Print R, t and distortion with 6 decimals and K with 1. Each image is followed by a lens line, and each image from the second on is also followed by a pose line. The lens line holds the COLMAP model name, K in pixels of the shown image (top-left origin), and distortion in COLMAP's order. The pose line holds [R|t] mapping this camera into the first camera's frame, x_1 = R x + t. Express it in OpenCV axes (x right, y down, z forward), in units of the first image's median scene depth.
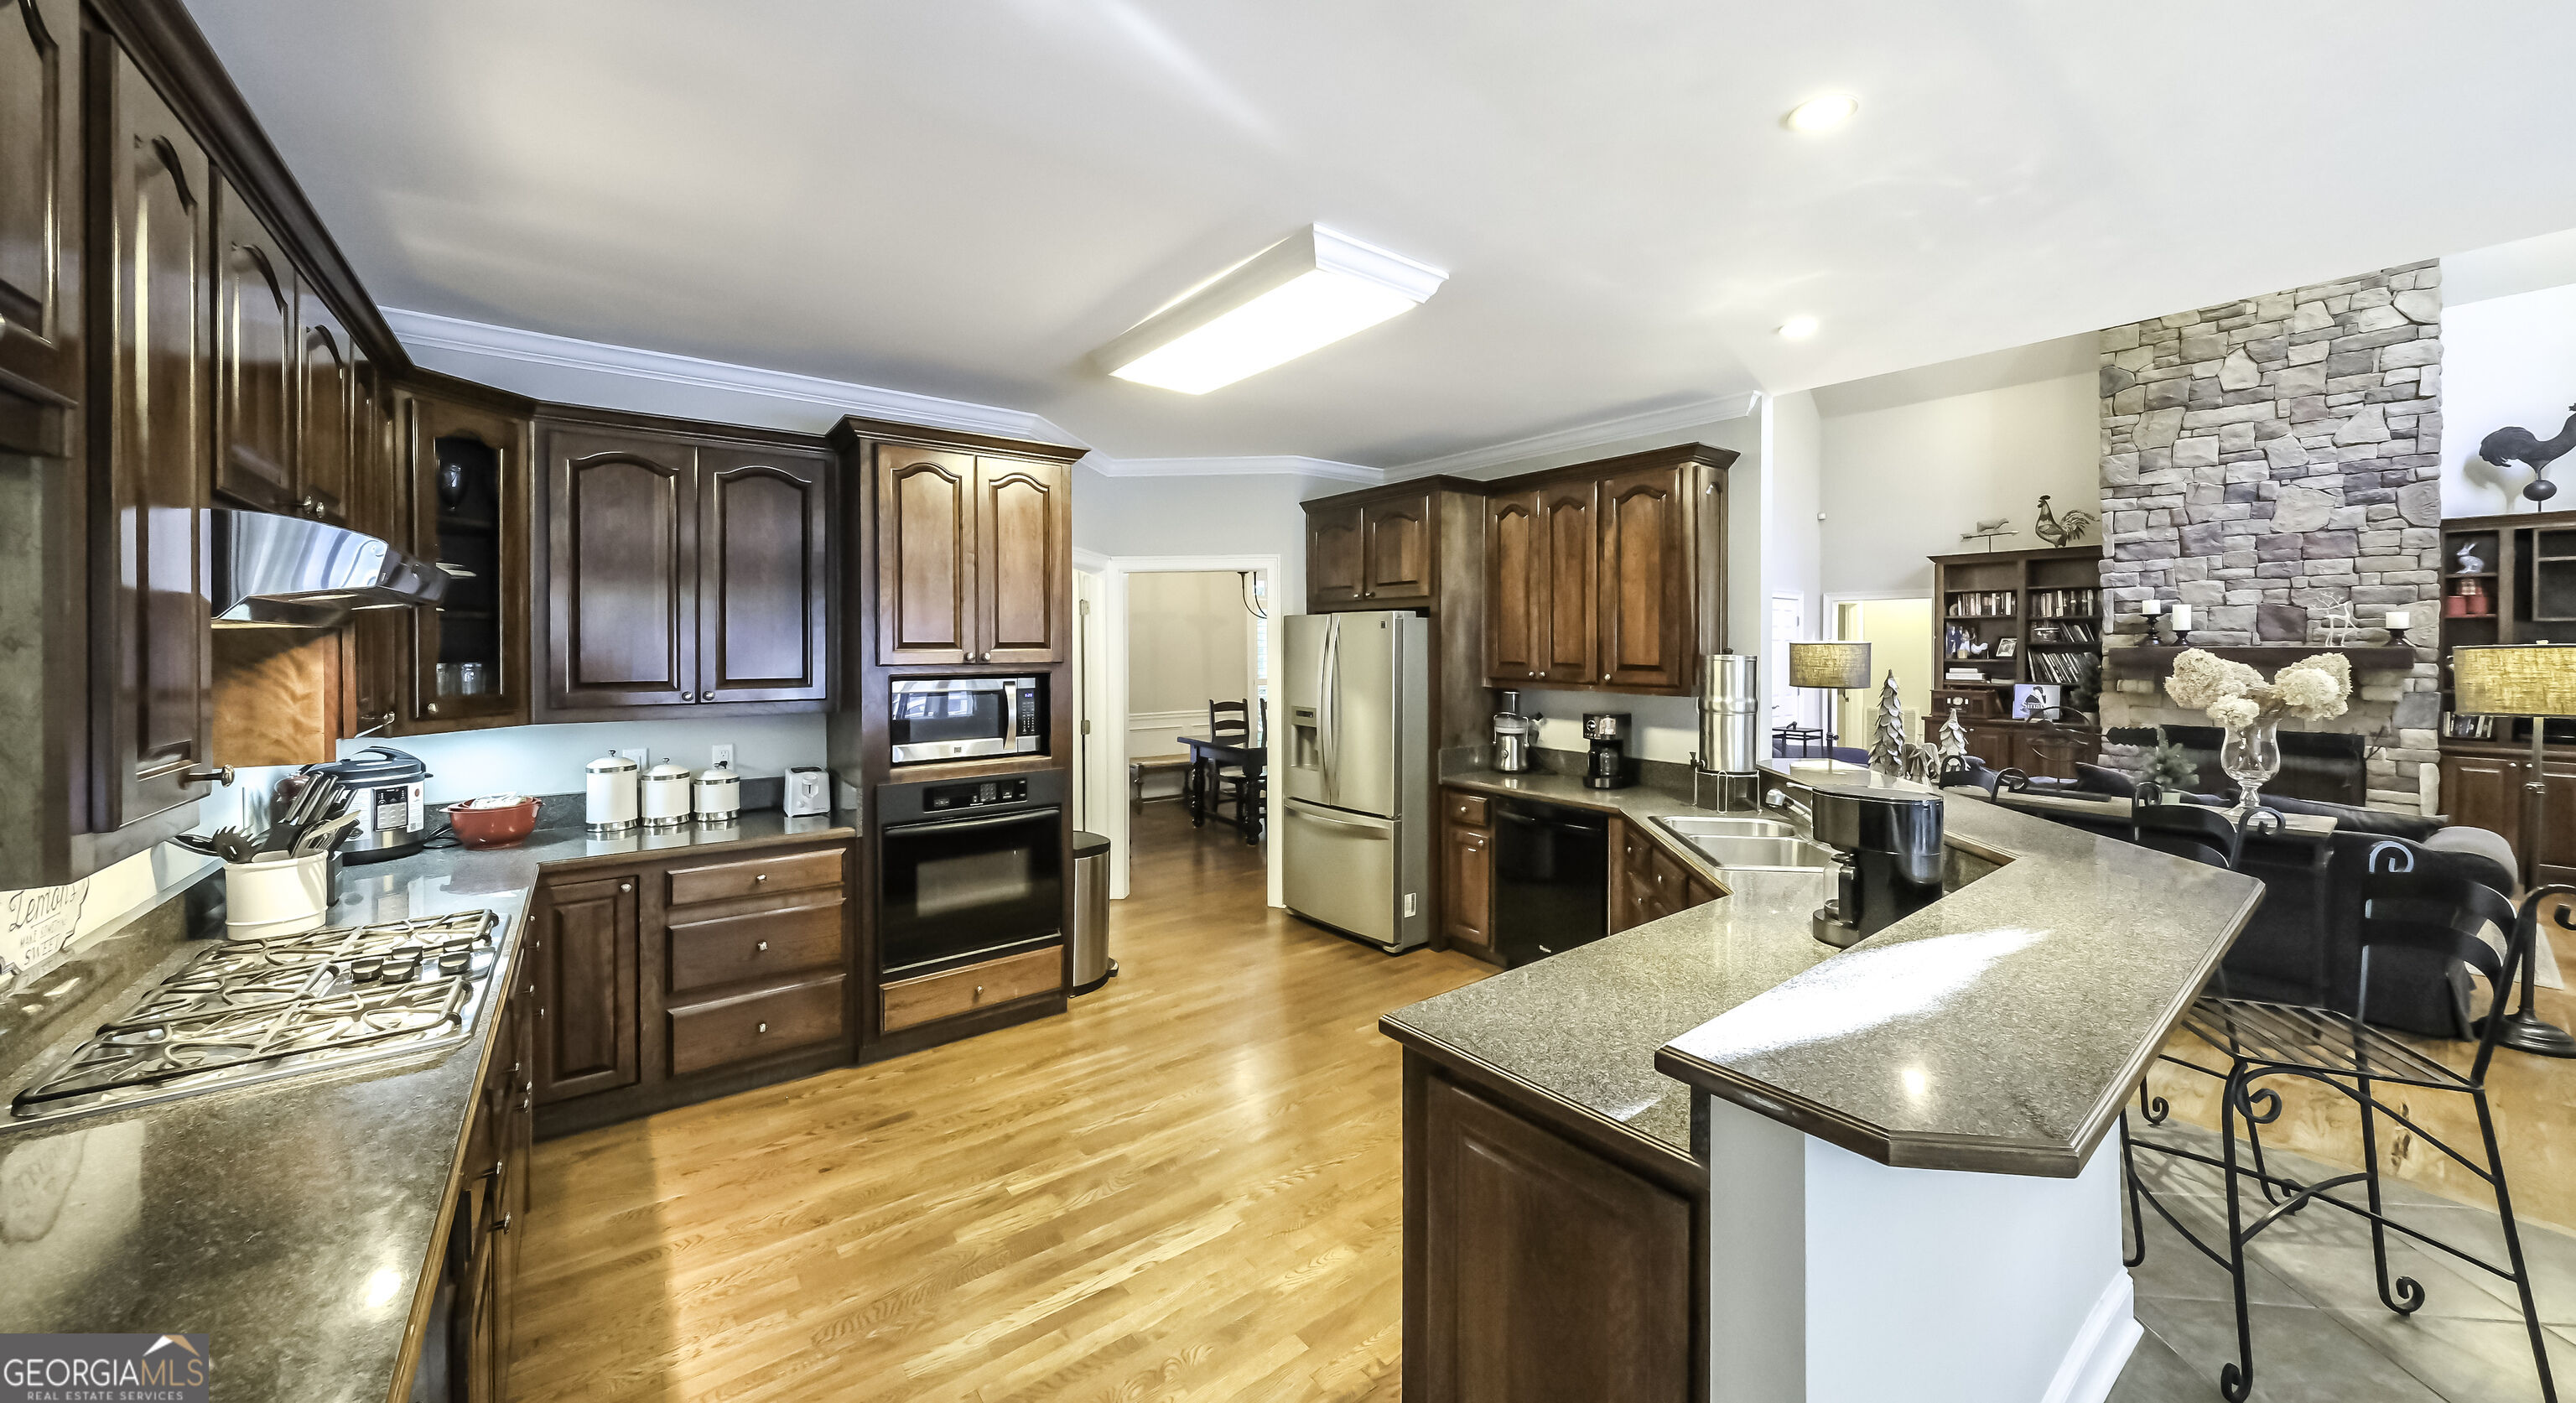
lens RADIAL K [[905.9, 0, 1290.8], [0, 905.9, 647.3], [0, 0, 1]] dist [-0.009302, -0.000168]
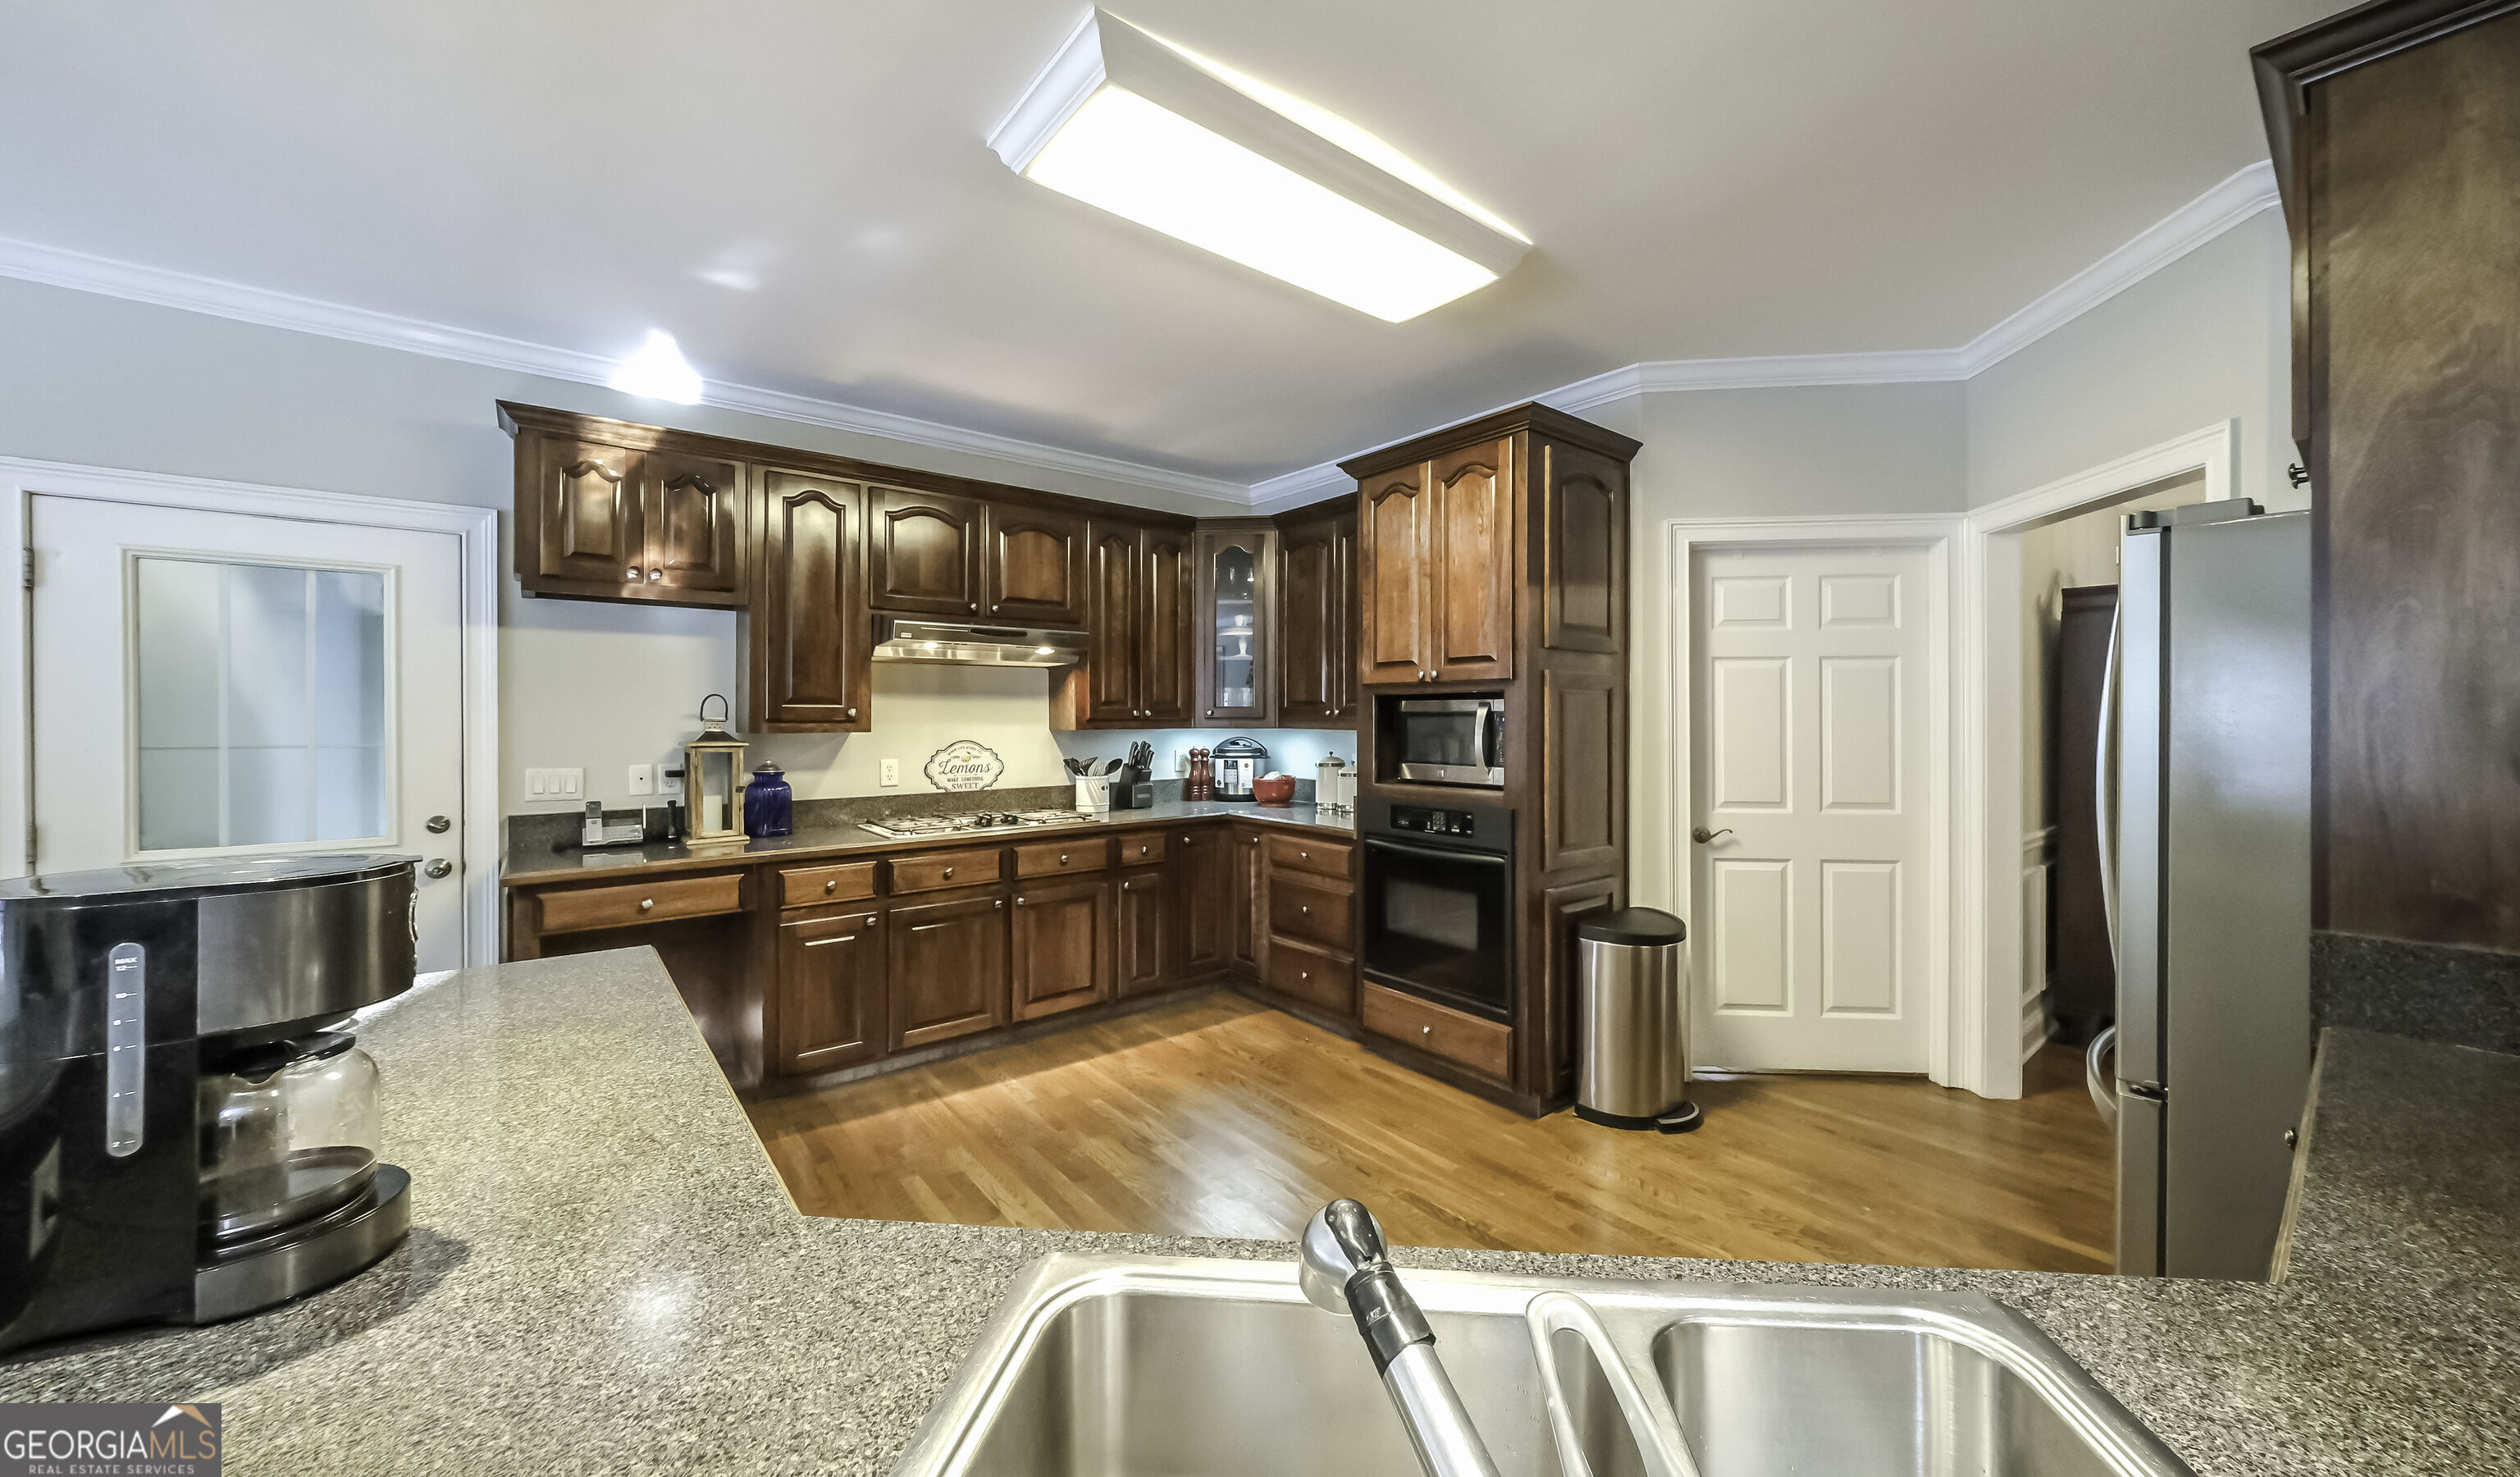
lens RADIAL K [[909.3, 0, 1280.2], [0, 909.3, 708.3], [0, 0, 1]] dist [0.012775, 0.000043]
pose [[0.029482, -0.005090, -0.999552, 0.587284], [-0.004541, 0.999976, -0.005226, 0.050244], [0.999555, 0.004693, 0.029459, 0.804537]]
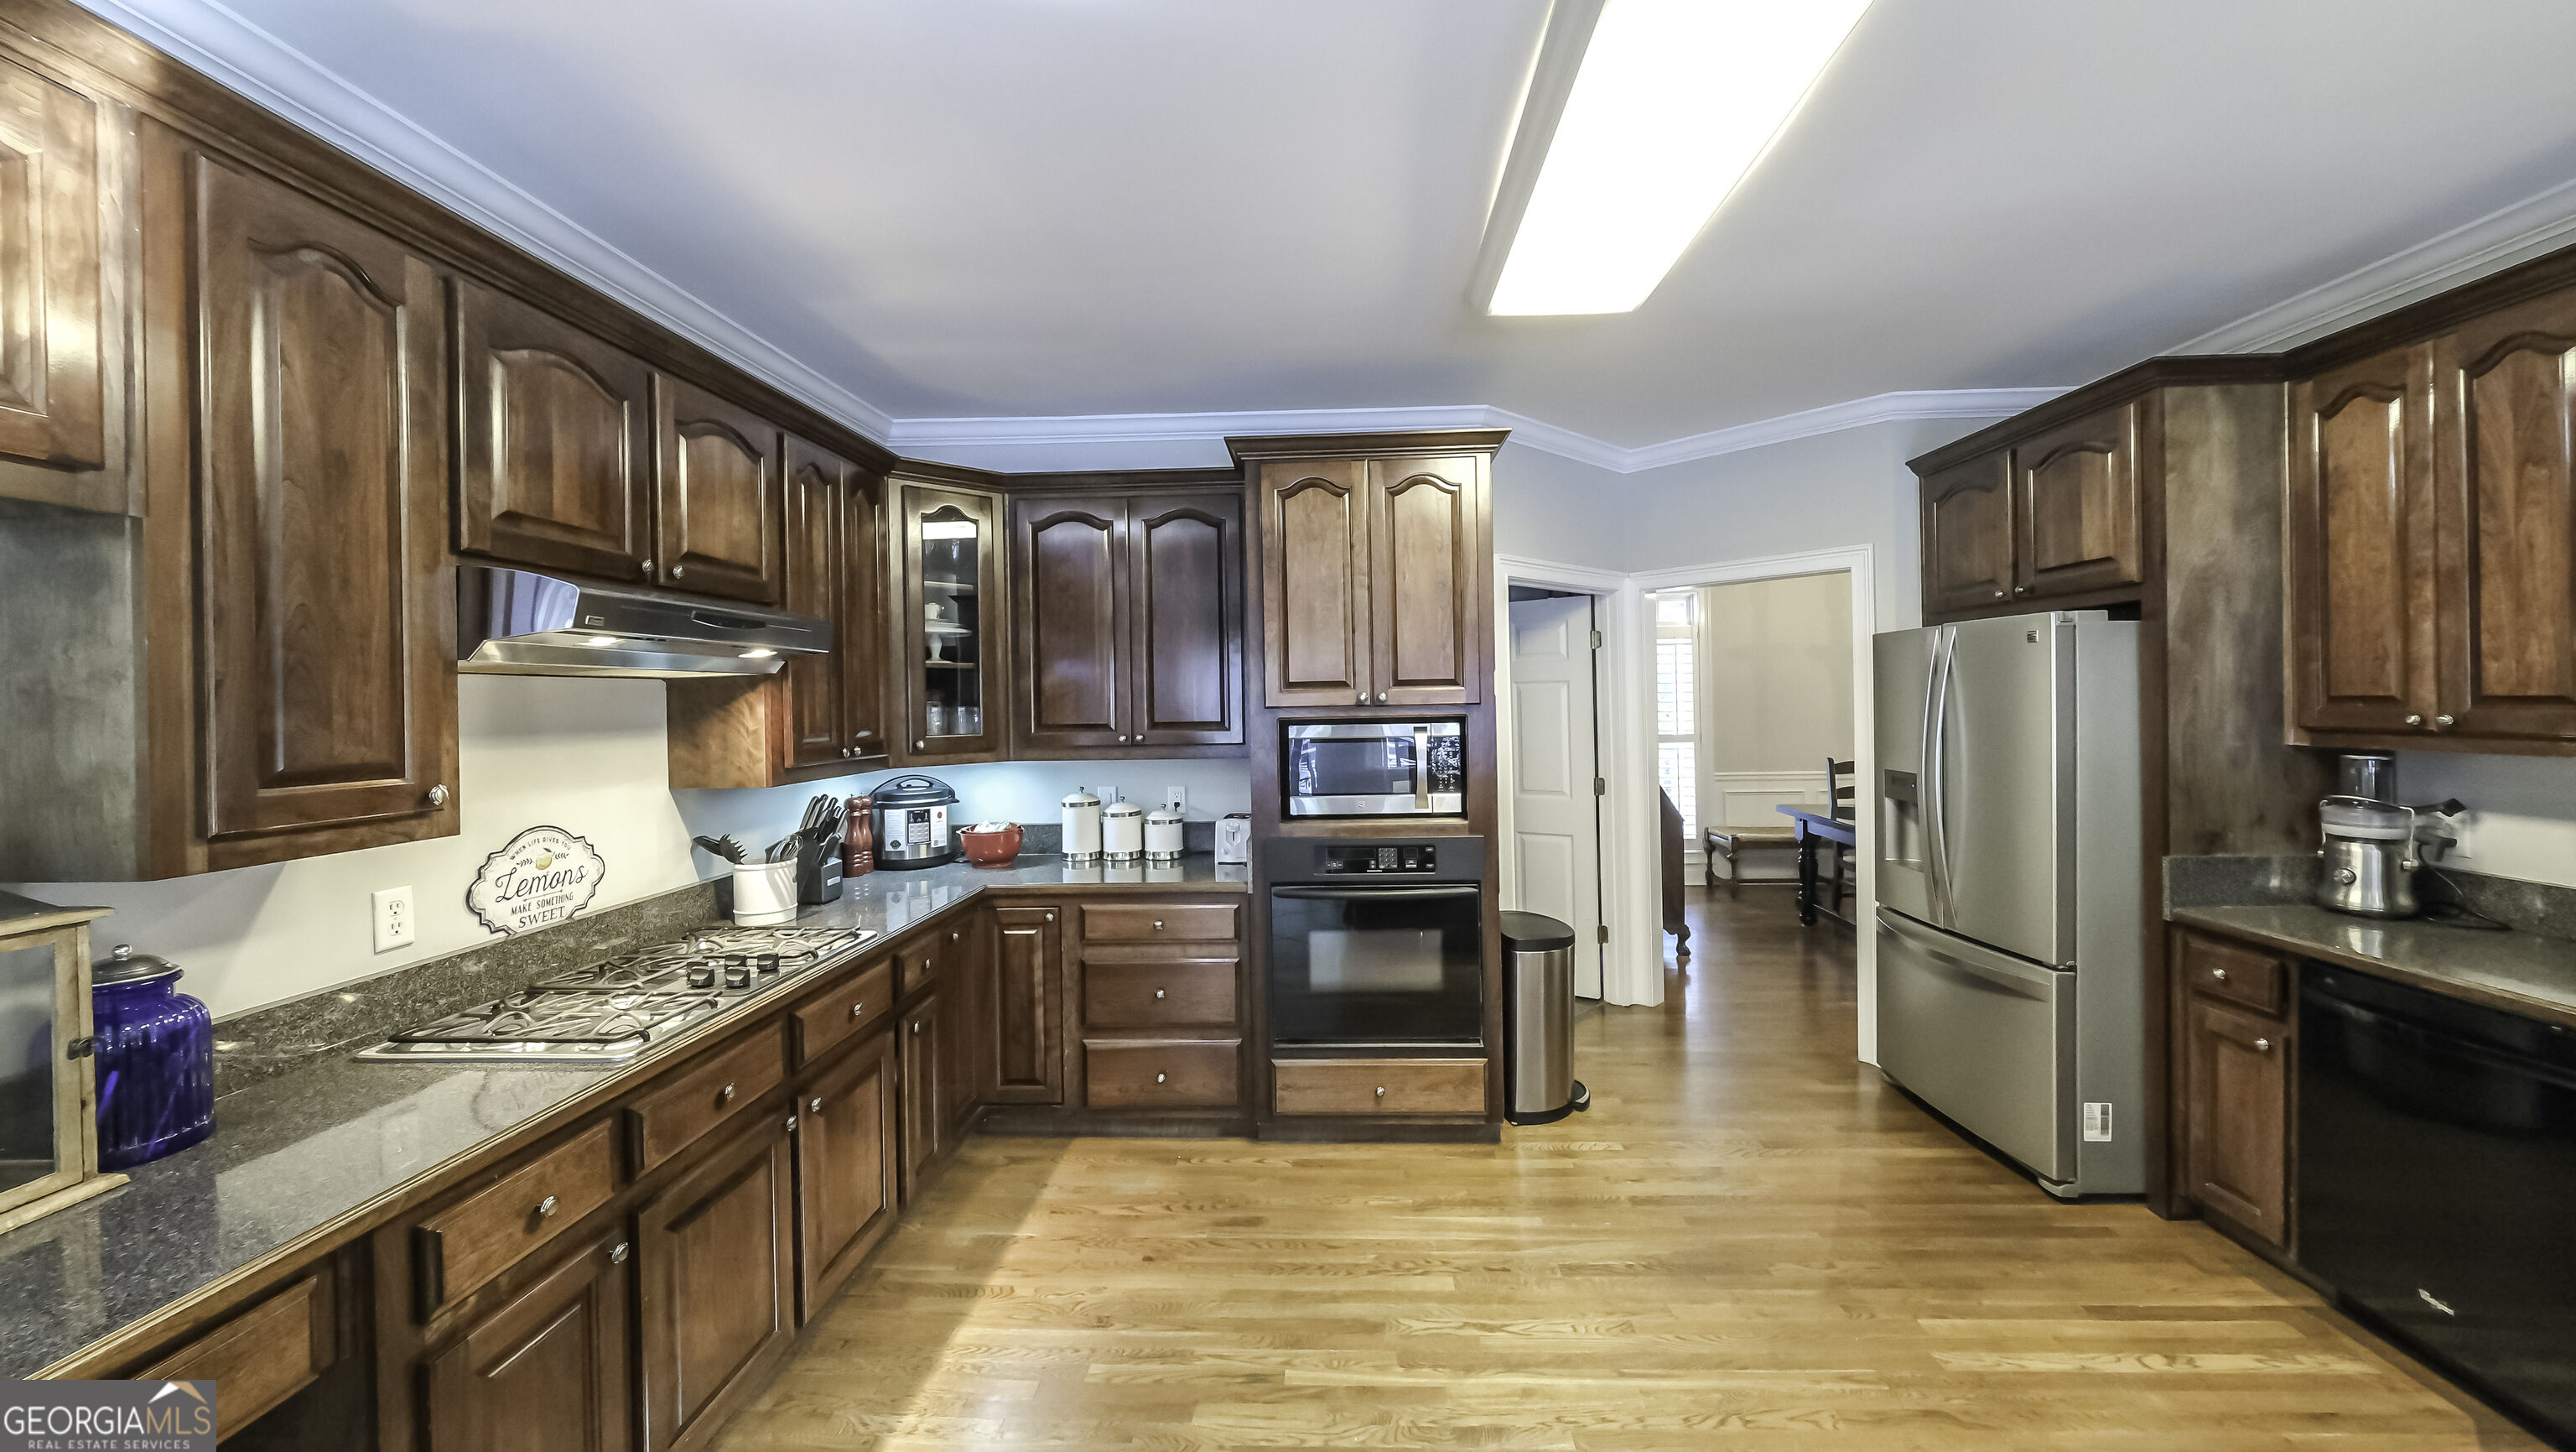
lens RADIAL K [[928.4, 0, 1307.5], [0, 928.4, 703.4], [0, 0, 1]] dist [0.001056, -0.000646]
pose [[0.767136, -0.009901, -0.641409, 0.161531], [0.013833, 0.999904, 0.001110, 0.014474], [0.641336, -0.009724, 0.767199, 0.289858]]
